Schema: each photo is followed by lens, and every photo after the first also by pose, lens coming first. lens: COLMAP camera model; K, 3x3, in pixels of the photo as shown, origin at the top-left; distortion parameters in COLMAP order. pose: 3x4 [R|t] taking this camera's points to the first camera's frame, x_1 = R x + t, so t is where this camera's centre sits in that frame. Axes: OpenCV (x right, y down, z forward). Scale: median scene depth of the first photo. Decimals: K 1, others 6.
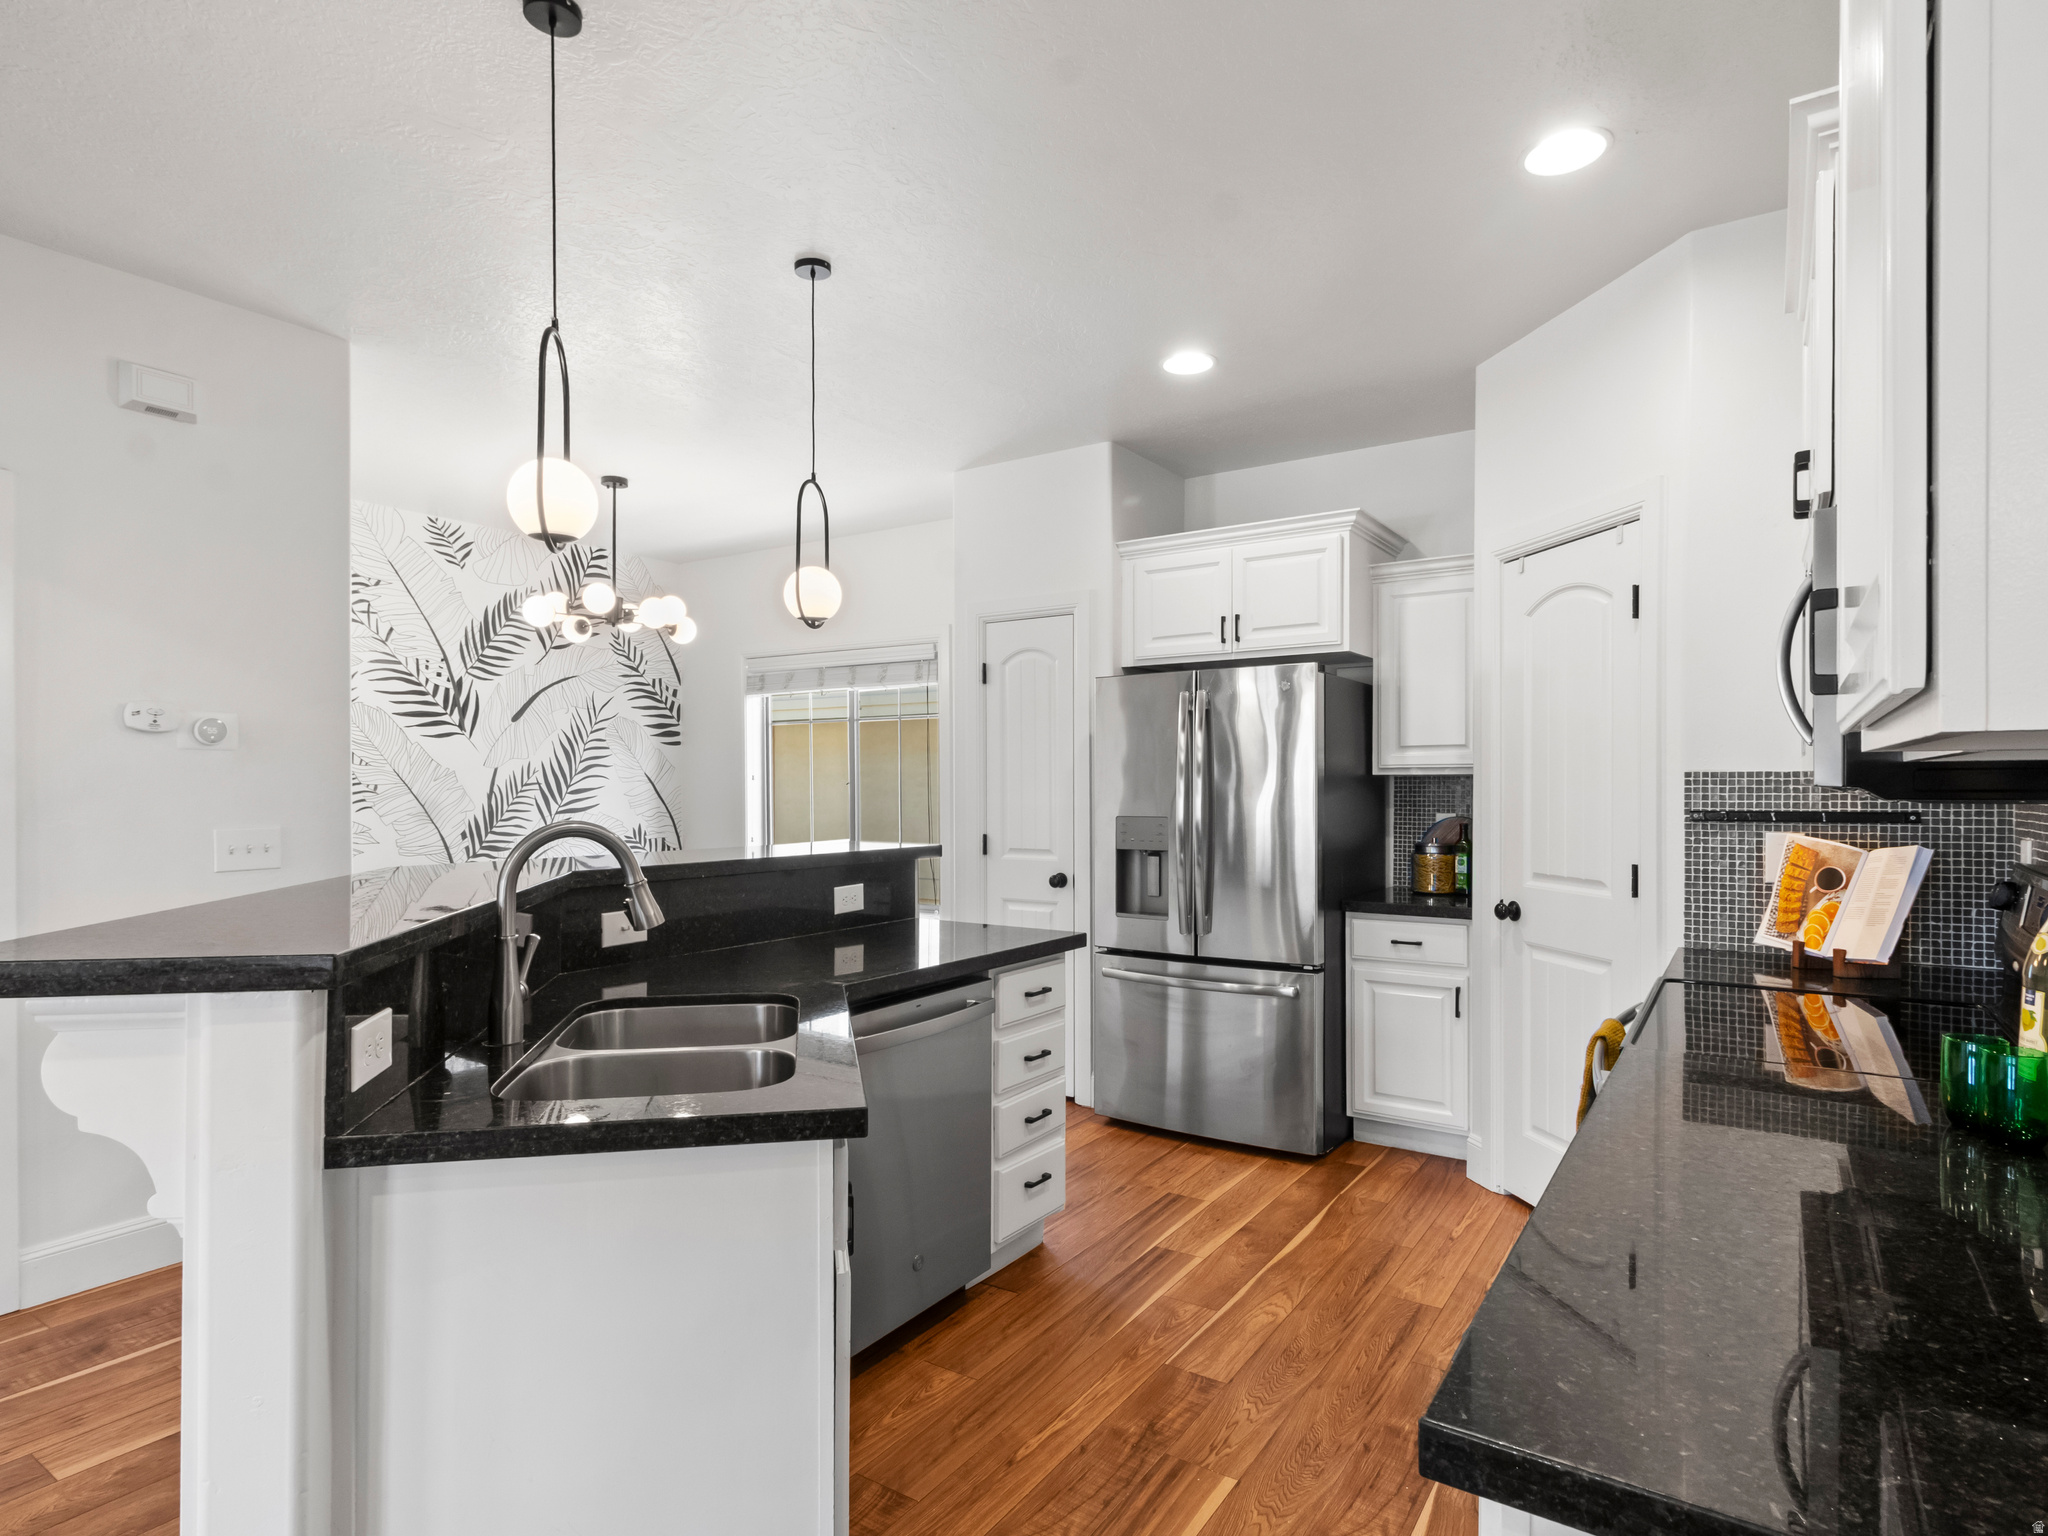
lens RADIAL K [[1112.7, 0, 1012.4], [0, 1112.7, 796.4], [0, 0, 1]] dist [0.005787, 0.001244]
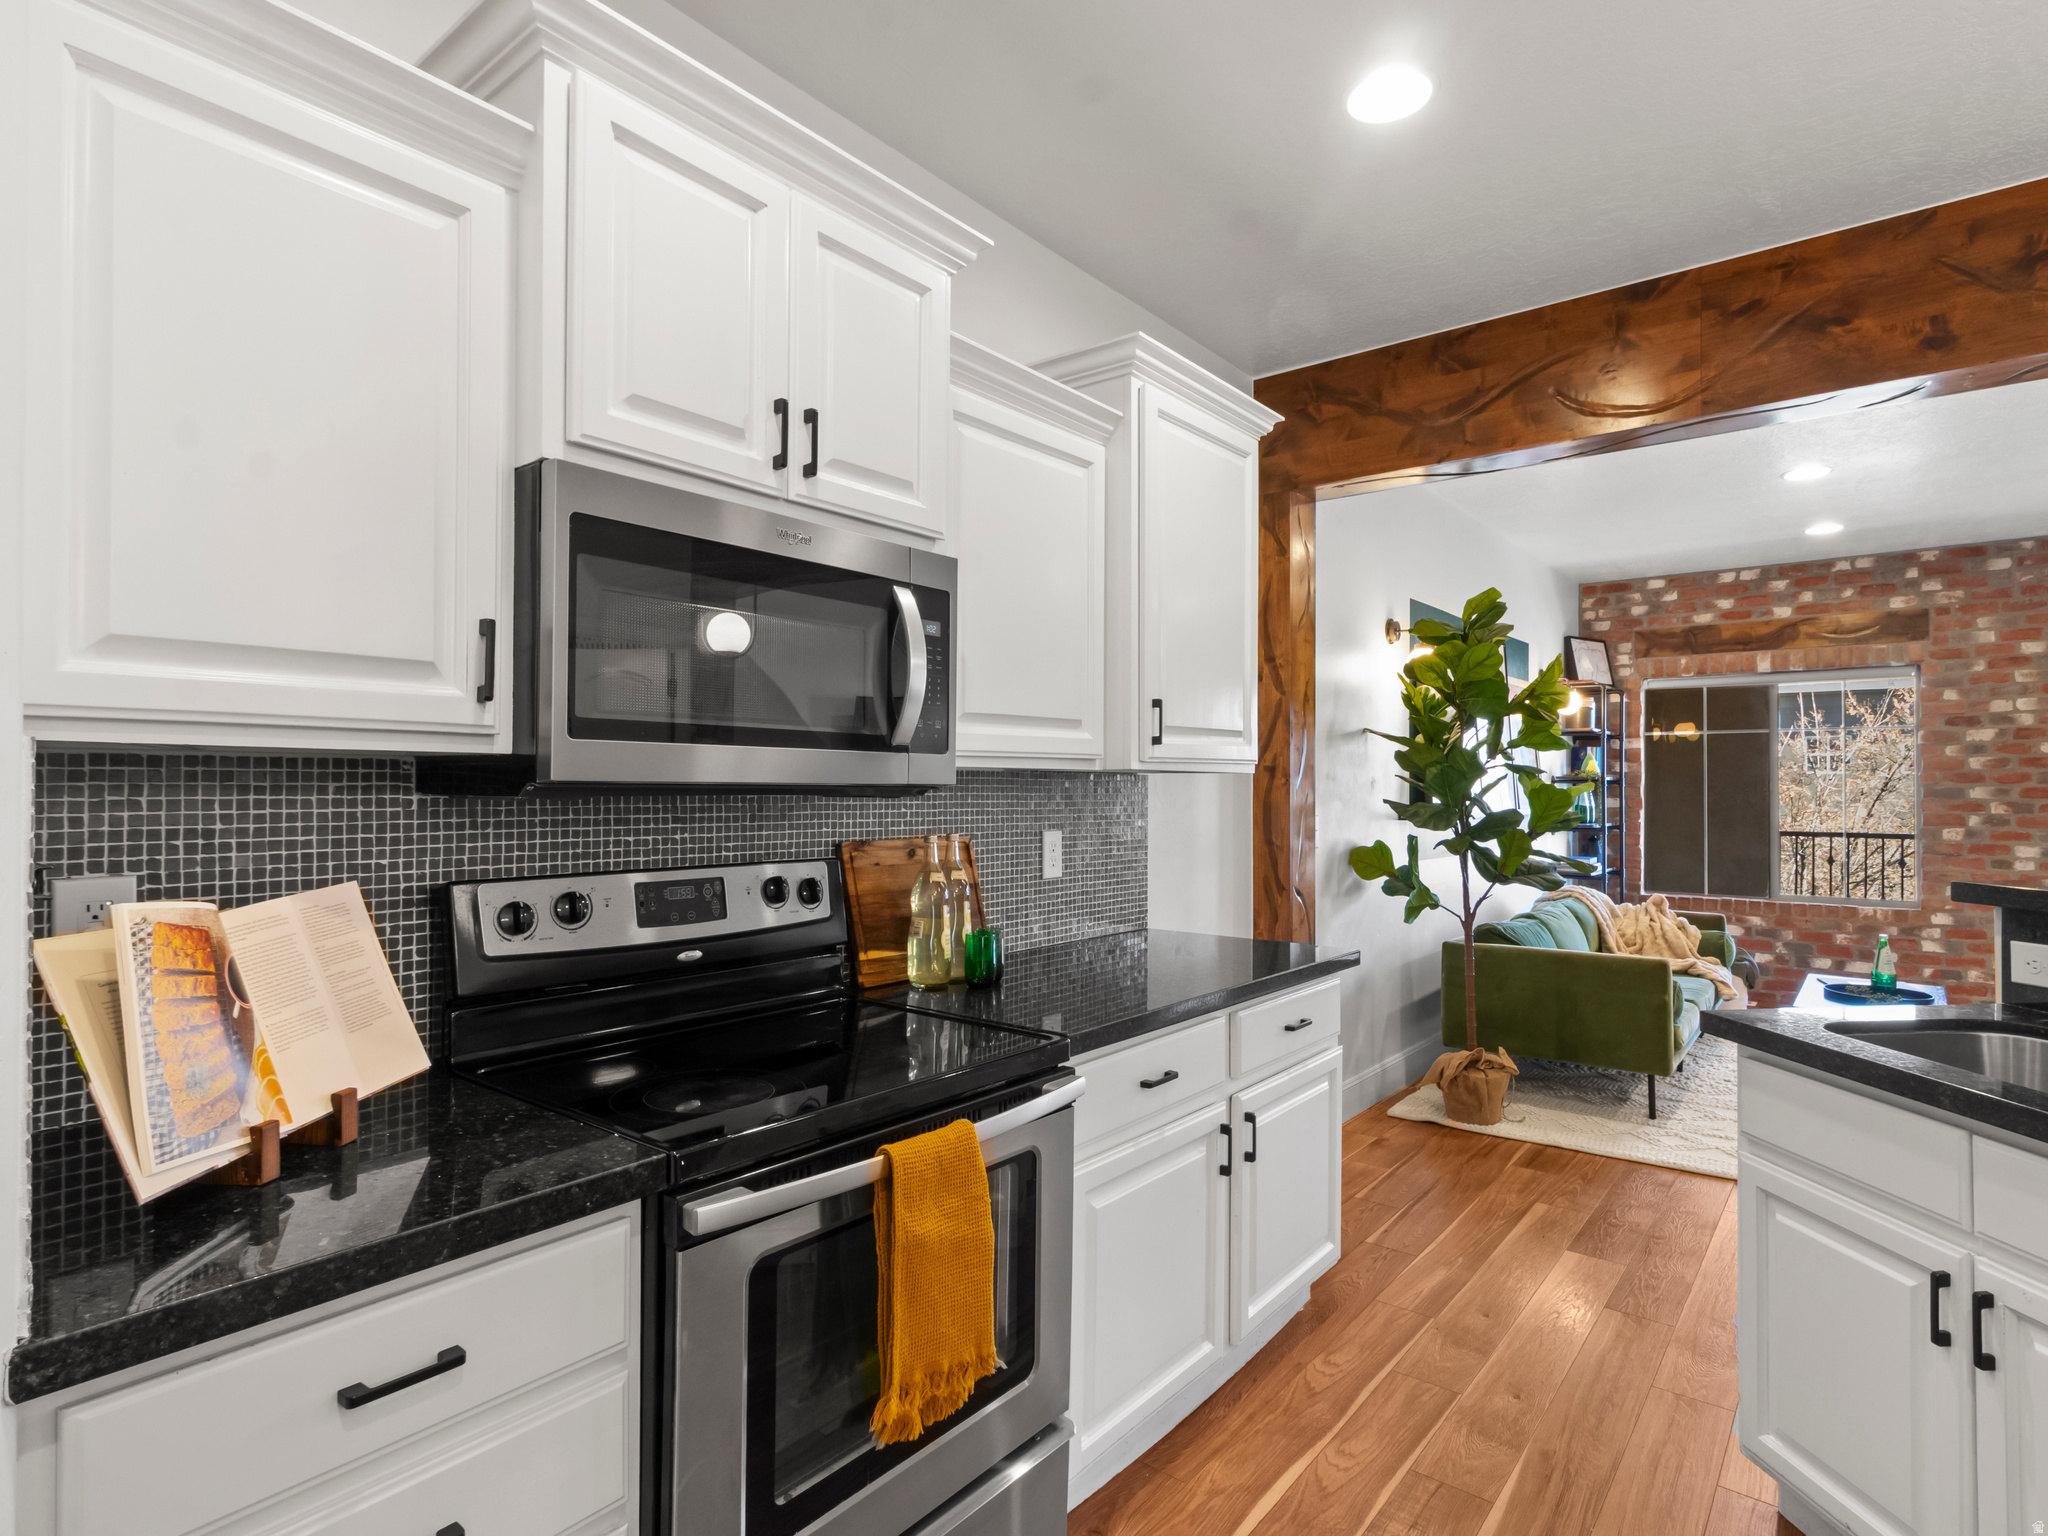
lens RADIAL K [[1079.1, 0, 1032.5], [0, 1079.1, 776.1], [0, 0, 1]] dist [0.002191, 0.001745]
pose [[-0.996834, -0.003189, 0.079448, 0.153086], [-0.002962, 0.999991, 0.002970, -0.006210], [-0.079456, 0.002726, -0.996835, 0.610090]]
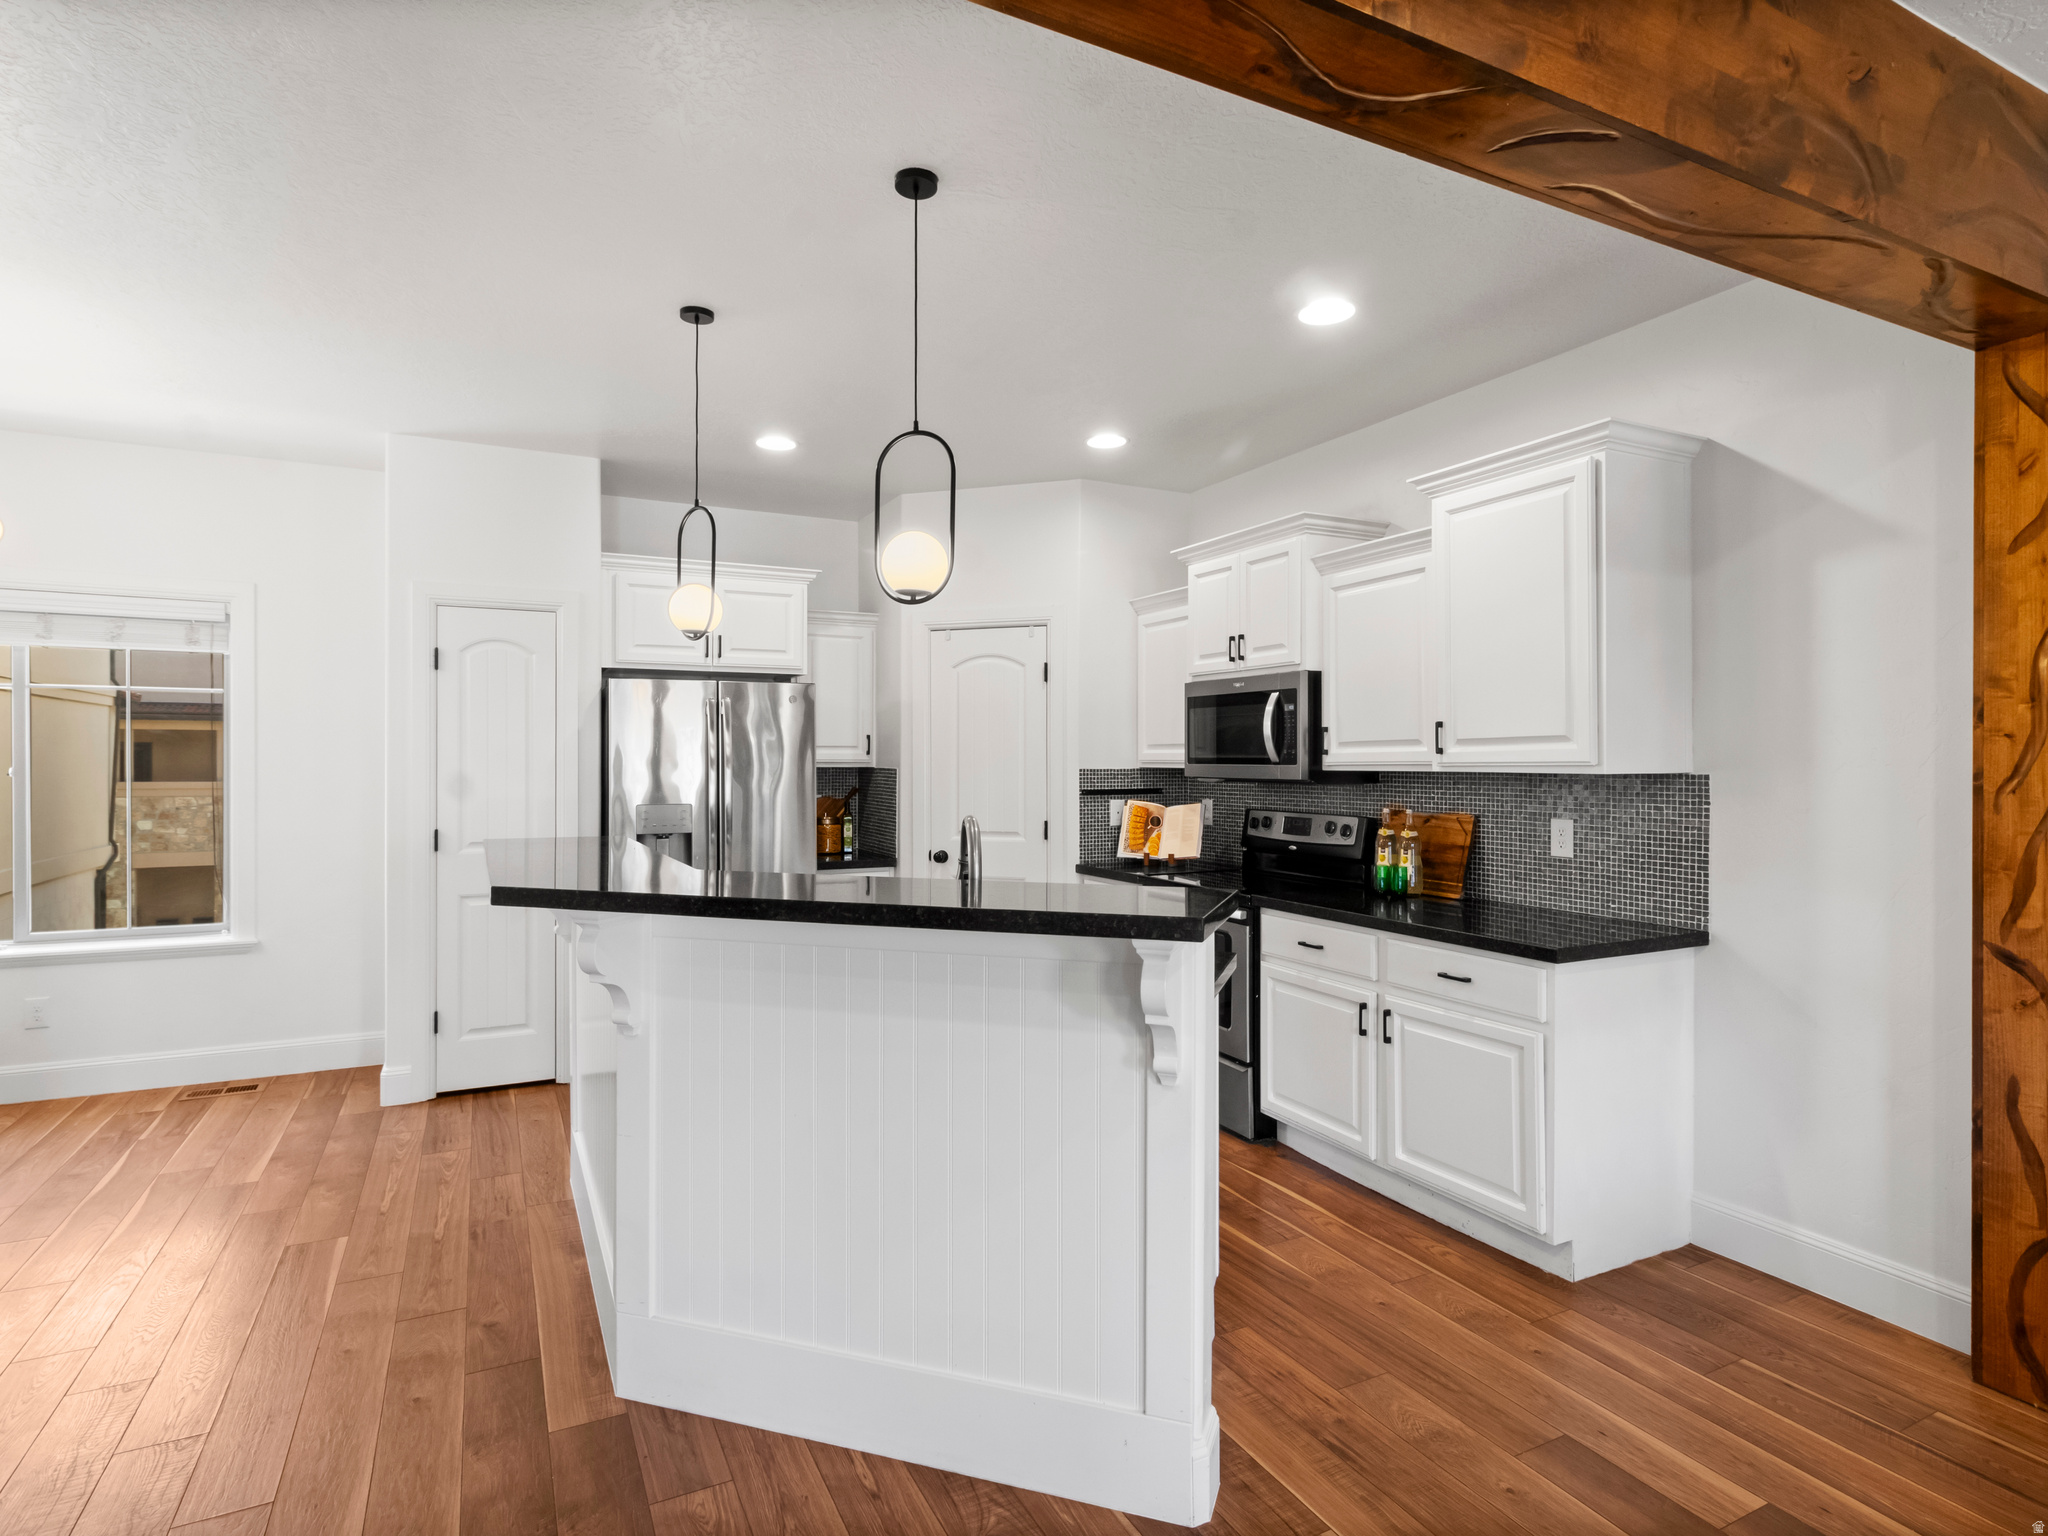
lens RADIAL K [[1074.3, 0, 1022.2], [0, 1074.3, 751.5], [0, 0, 1]] dist [0.002282, 0.001153]
pose [[0.487082, 0.010310, 0.873295, -0.481454], [0.008259, 0.999831, -0.016410, -0.010612], [-0.873317, 0.015206, 0.486915, 0.104427]]
